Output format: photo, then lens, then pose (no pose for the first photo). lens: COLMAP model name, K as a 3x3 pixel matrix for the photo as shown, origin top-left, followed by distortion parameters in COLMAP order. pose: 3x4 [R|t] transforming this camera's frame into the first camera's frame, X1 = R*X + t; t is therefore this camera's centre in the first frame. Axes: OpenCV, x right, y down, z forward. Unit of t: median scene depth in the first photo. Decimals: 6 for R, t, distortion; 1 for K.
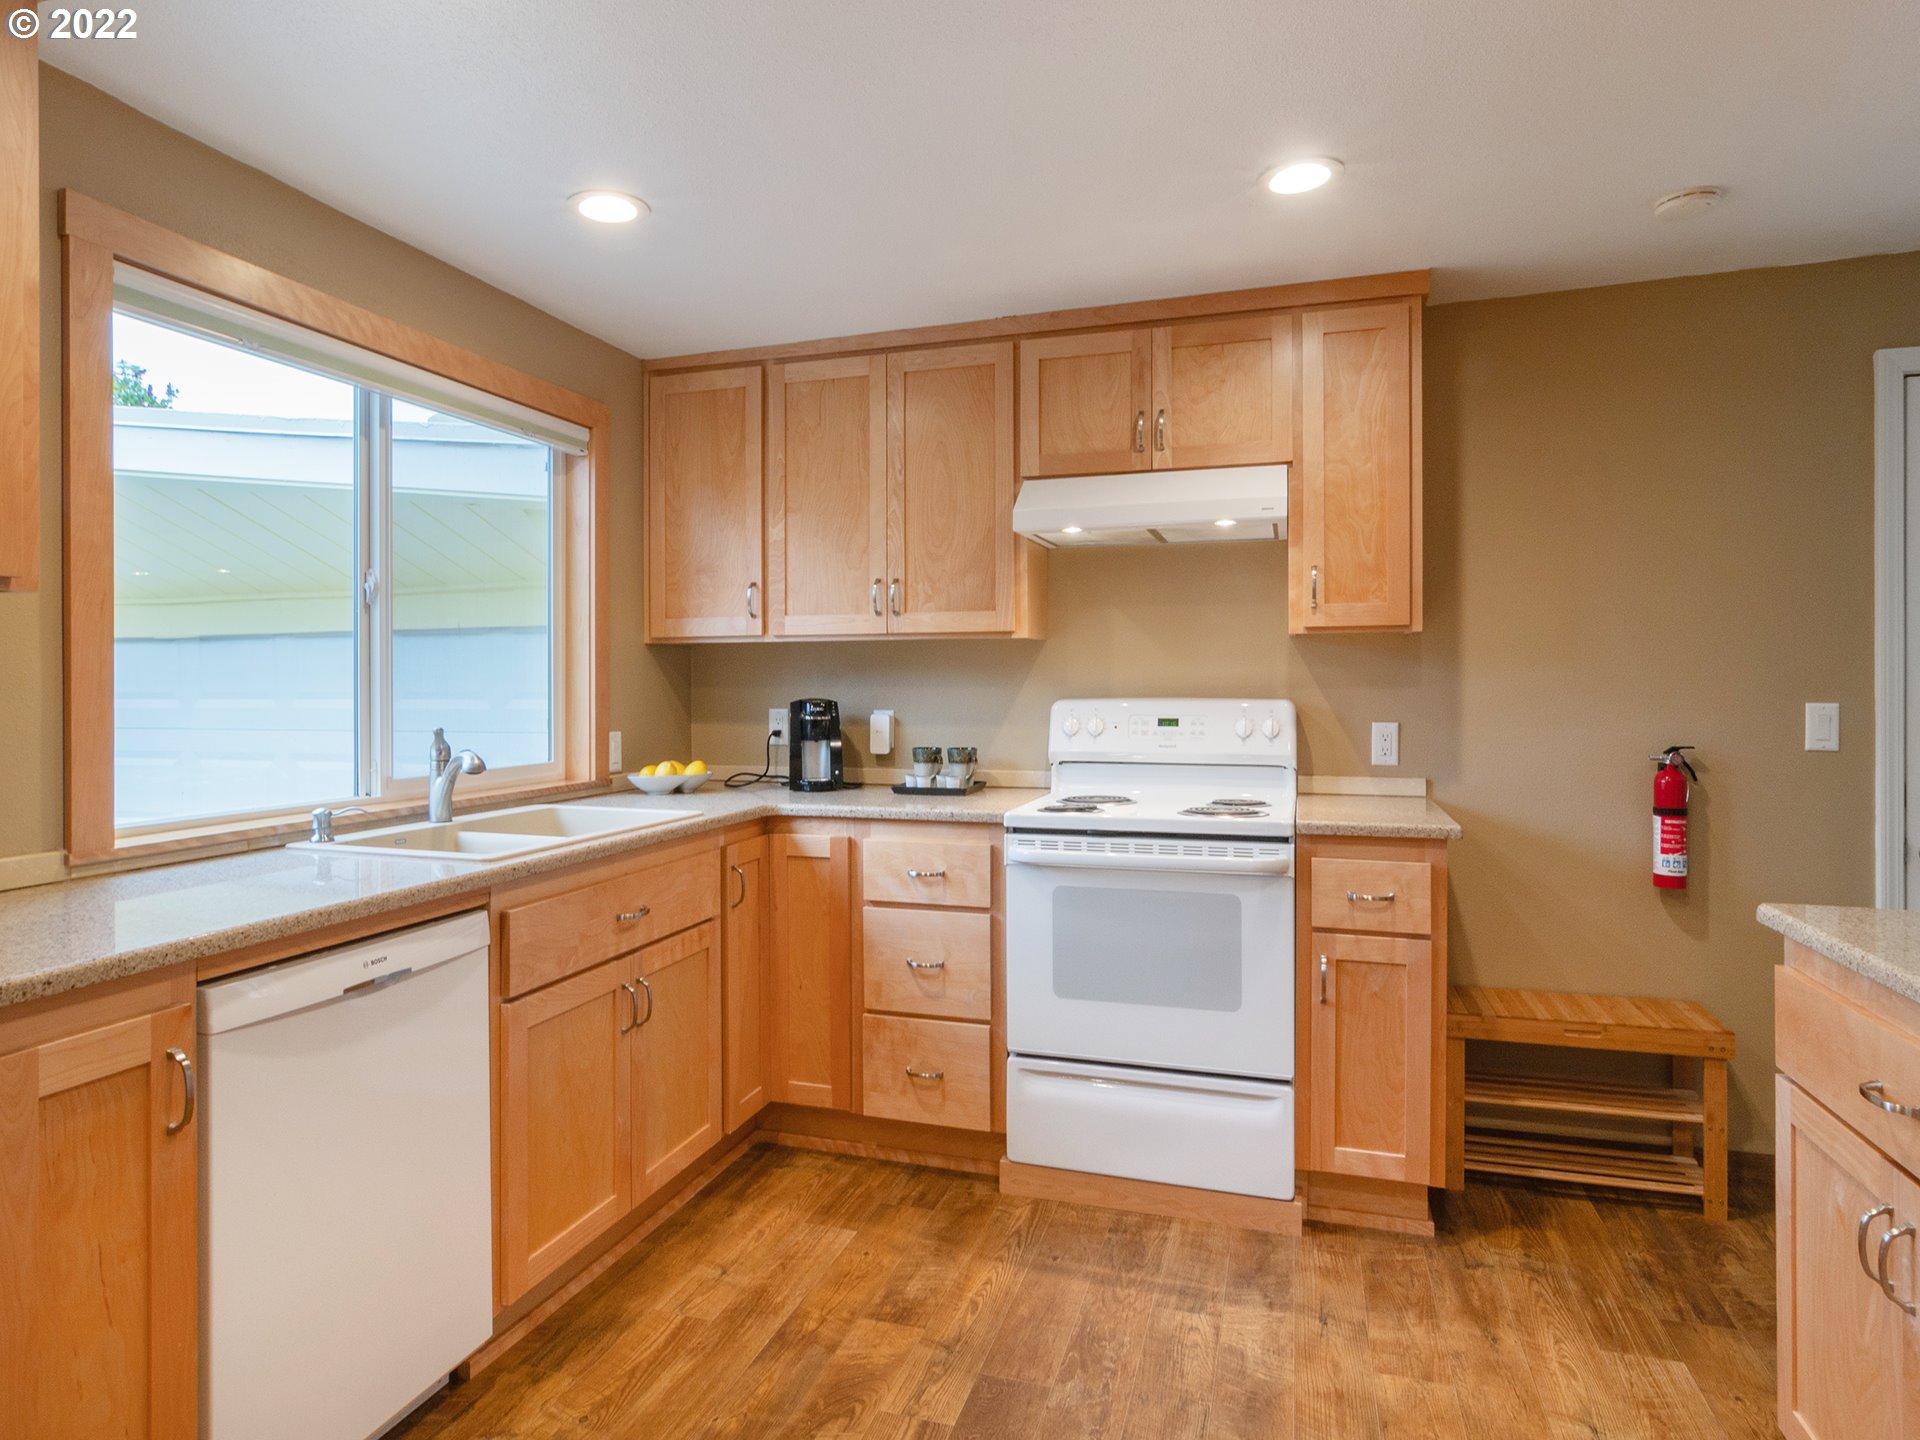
lens RADIAL K [[1075.1, 0, 932.6], [0, 1075.1, 687.8], [0, 0, 1]] dist [-0.020614, 0.011145]
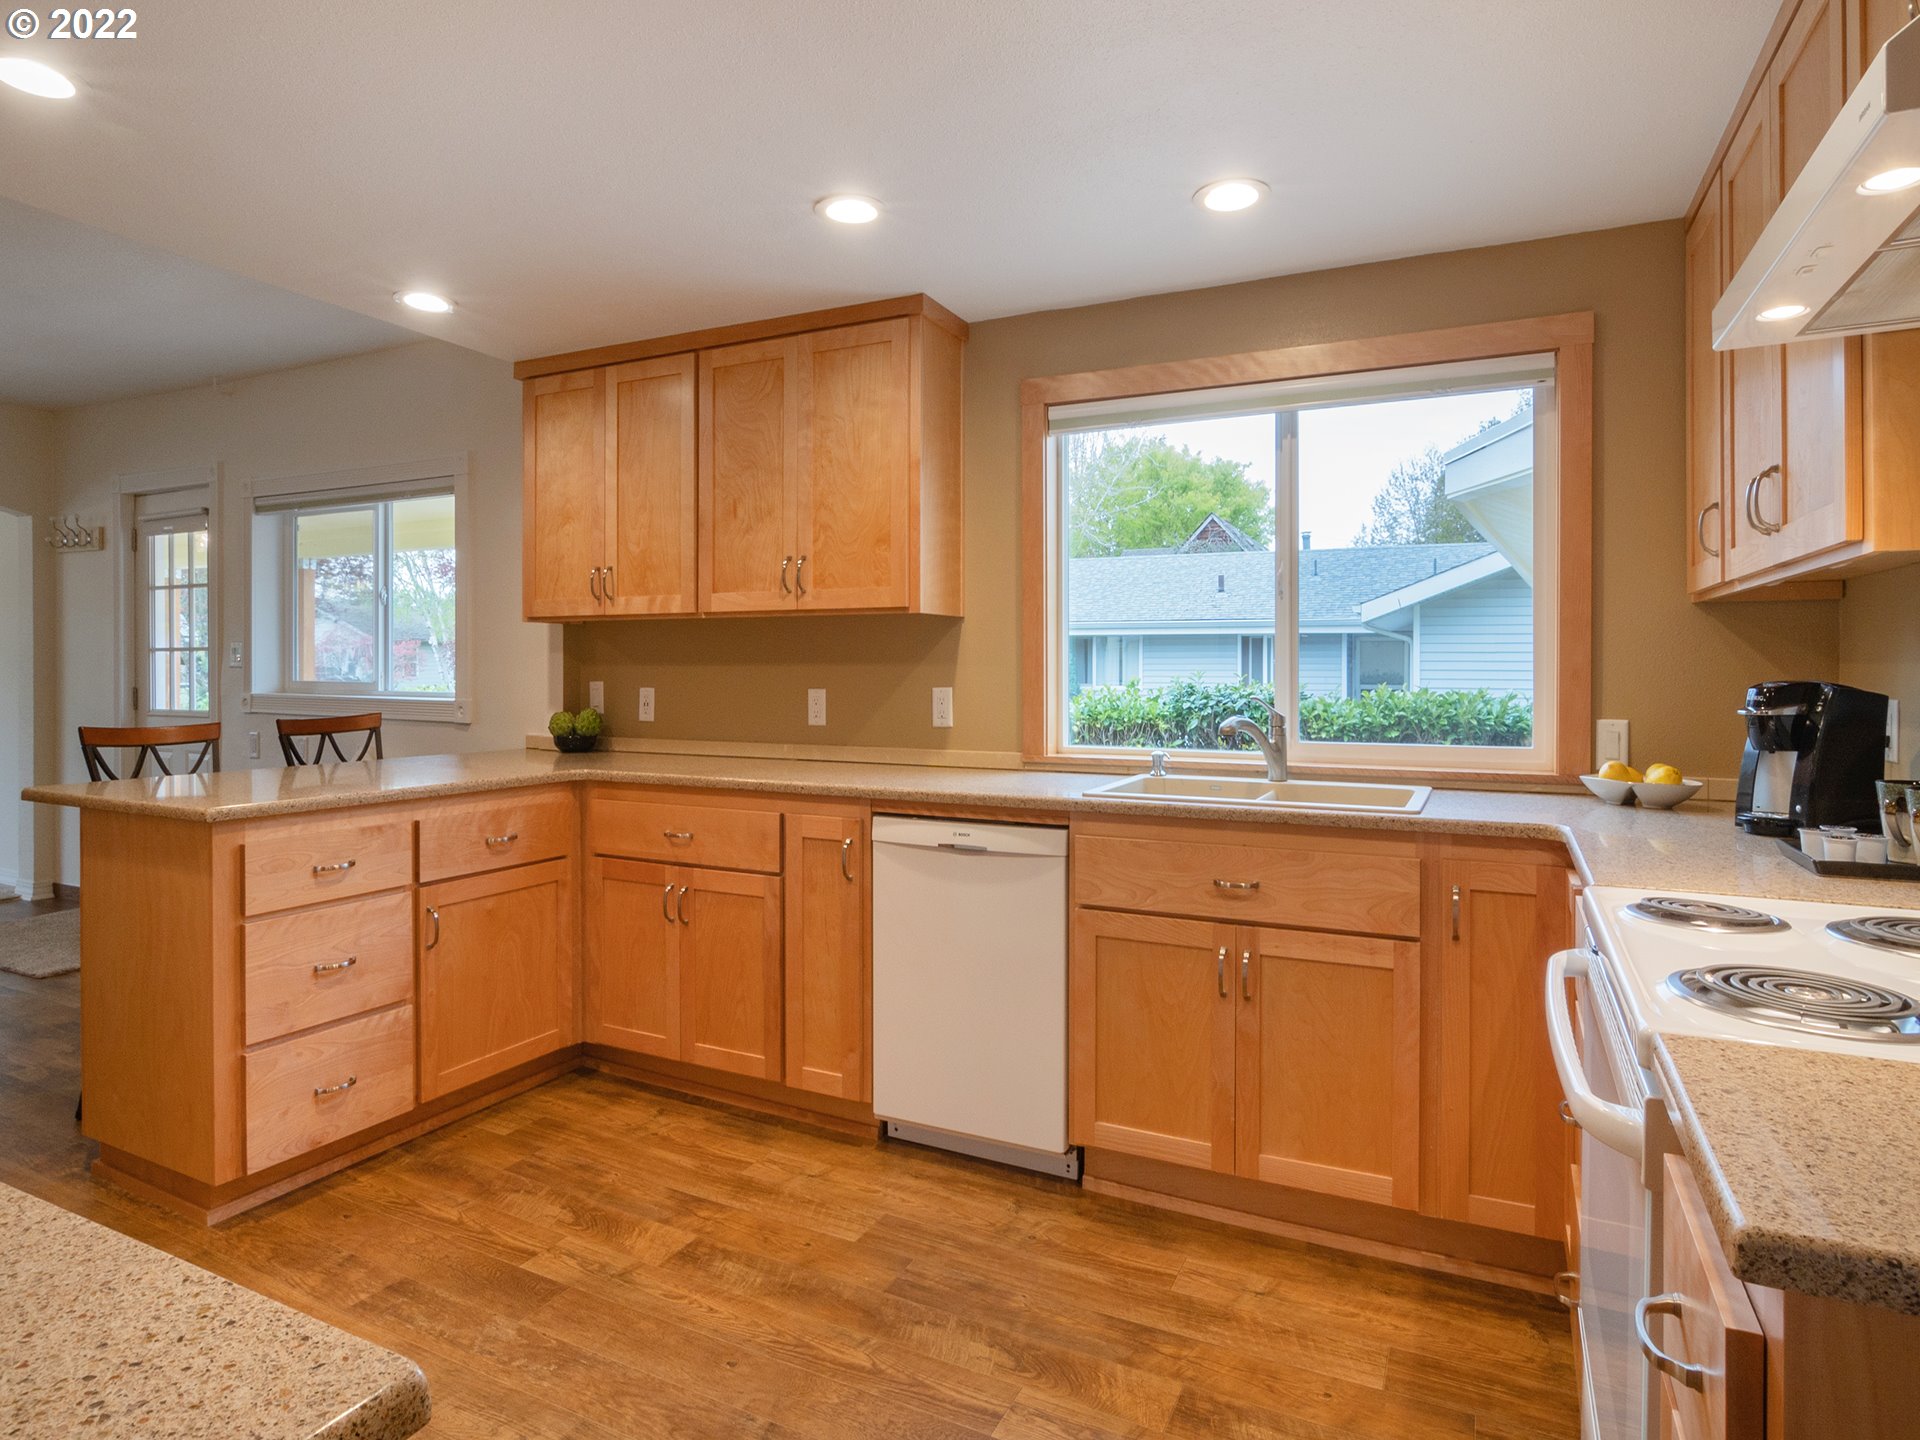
lens RADIAL K [[1075.1, 0, 952.7], [0, 1075.1, 701.6], [0, 0, 1]] dist [-0.020614, 0.011145]
pose [[-0.130047, 0.026863, -0.991144, 0.618378], [-0.008181, 0.999570, 0.028164, 0.010328], [0.991474, 0.011771, -0.129772, 0.711035]]
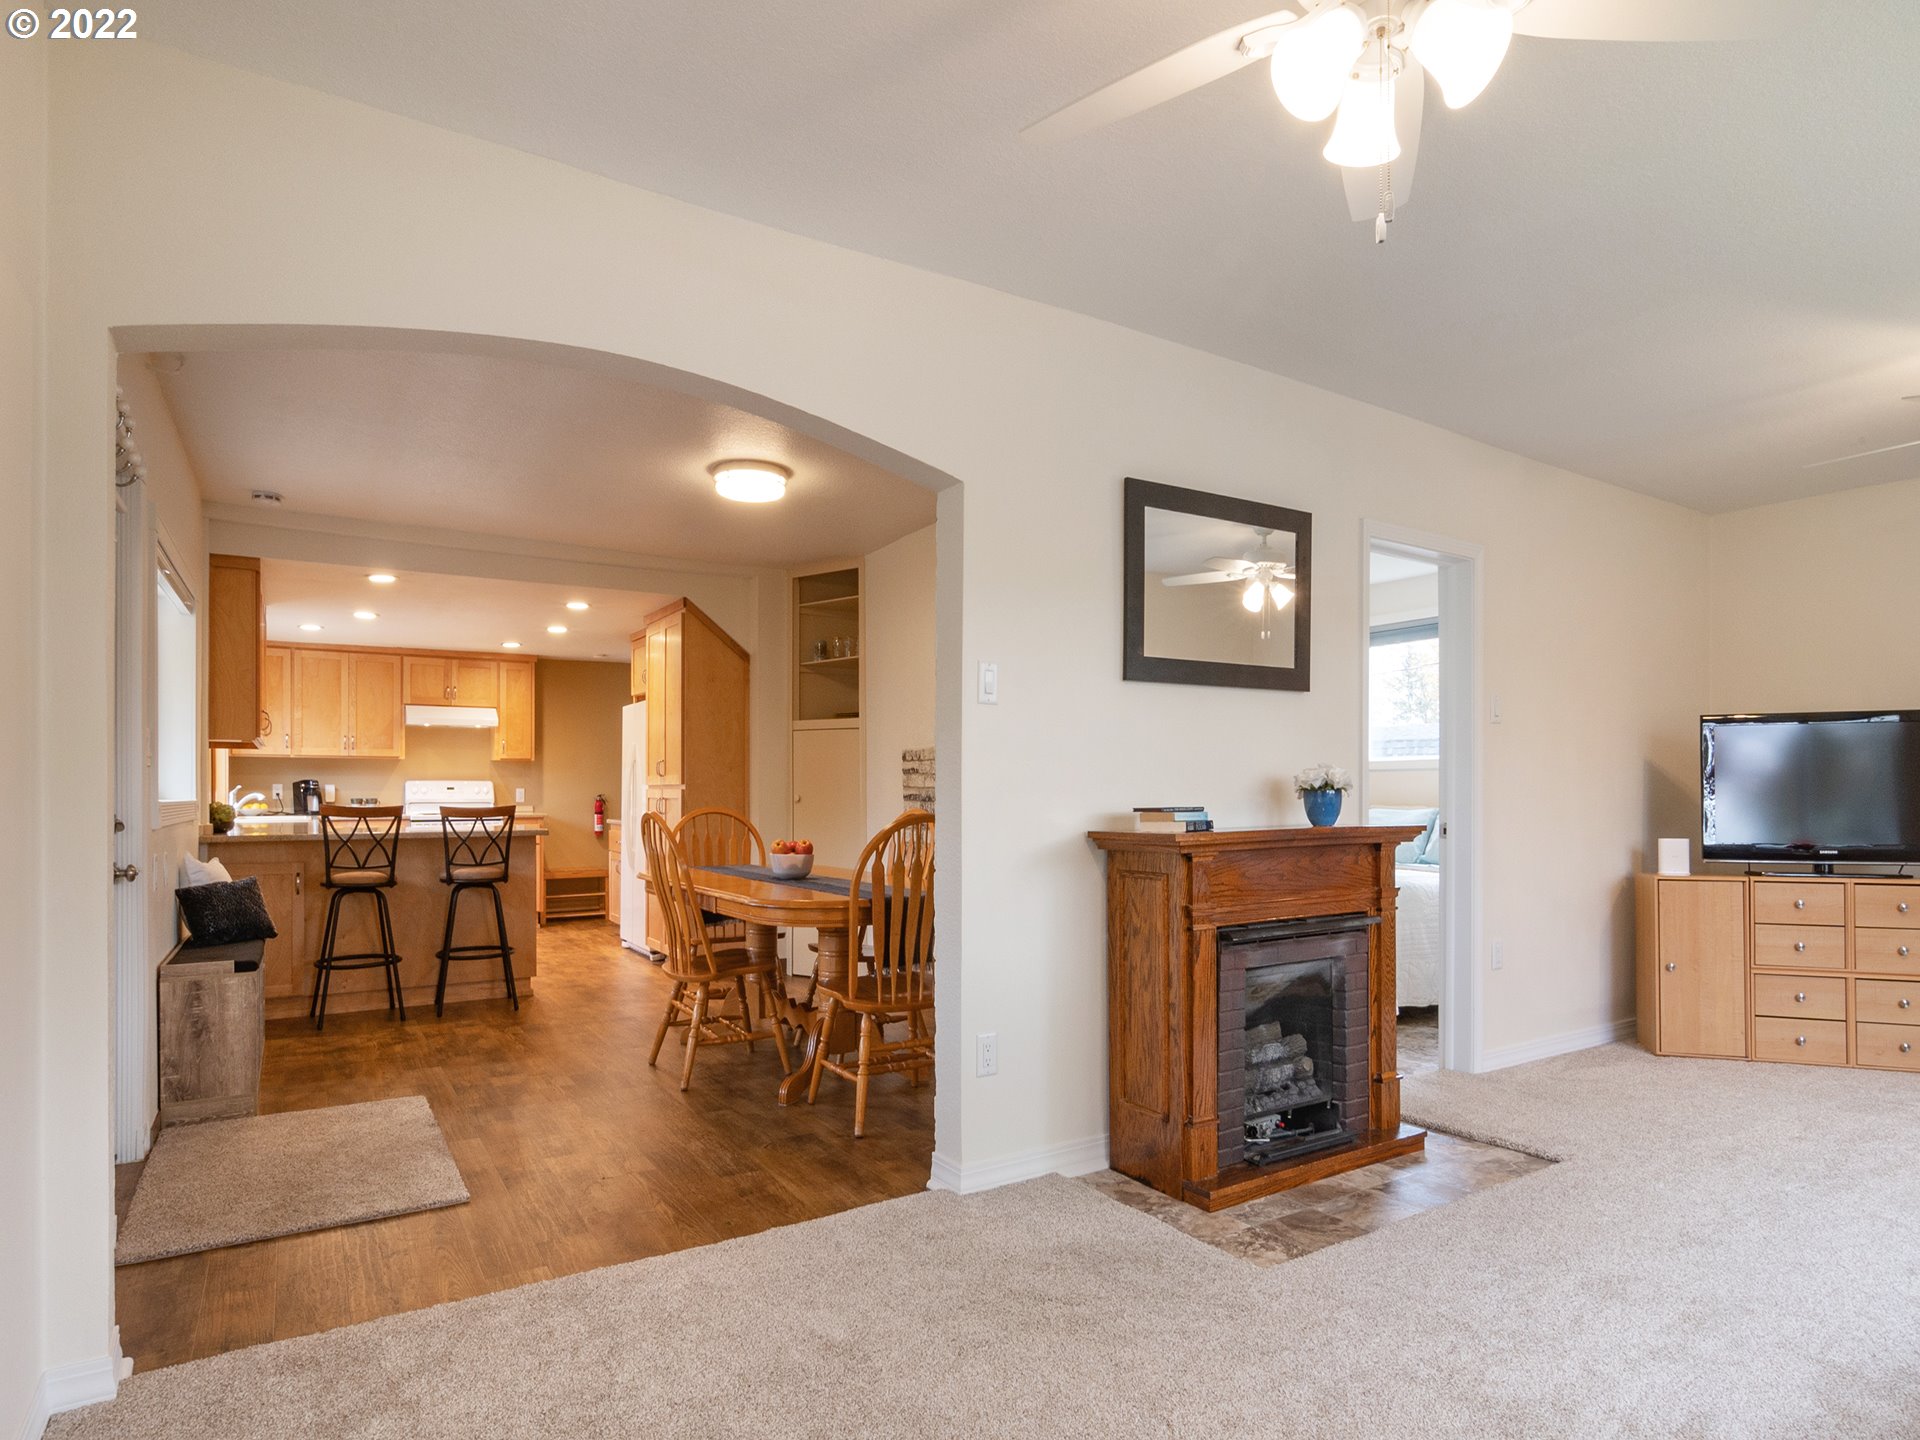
lens RADIAL K [[1075.1, 0, 922.9], [0, 1075.1, 800.0], [0, 0, 1]] dist [-0.020614, 0.011145]
pose [[0.660513, -0.003141, 0.750808, -1.284028], [-0.006266, 0.999933, 0.009696, 0.030616], [-0.750788, -0.011109, 0.660450, -2.174997]]
